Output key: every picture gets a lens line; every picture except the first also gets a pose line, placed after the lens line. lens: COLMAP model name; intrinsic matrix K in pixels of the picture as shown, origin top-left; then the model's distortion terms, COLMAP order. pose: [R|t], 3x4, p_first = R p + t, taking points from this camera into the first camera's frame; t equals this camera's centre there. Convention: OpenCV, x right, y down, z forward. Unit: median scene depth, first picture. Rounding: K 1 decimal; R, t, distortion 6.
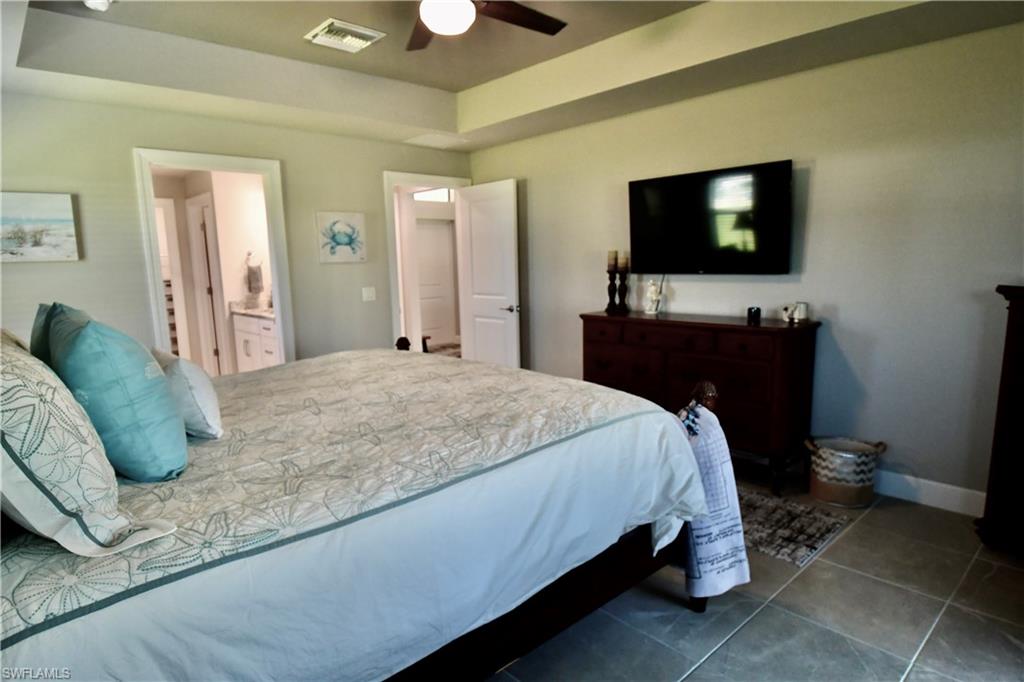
lens RADIAL K [[588.6, 0, 509.5], [0, 588.6, 348.2], [0, 0, 1]] dist [-0.003533, -0.005201]
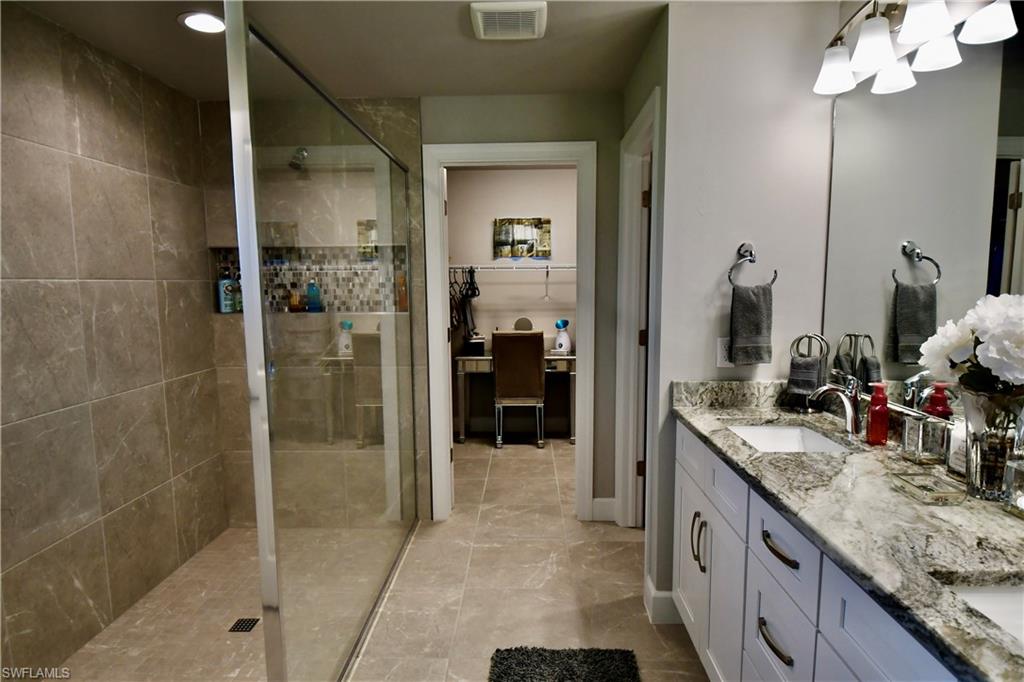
lens RADIAL K [[588.6, 0, 507.8], [0, 588.6, 346.8], [0, 0, 1]] dist [-0.003533, -0.005201]
pose [[0.718537, 0.096055, -0.688823, -0.295117], [-0.121482, 0.992525, 0.011683, -0.091098], [0.684797, 0.075285, 0.724835, 0.653768]]
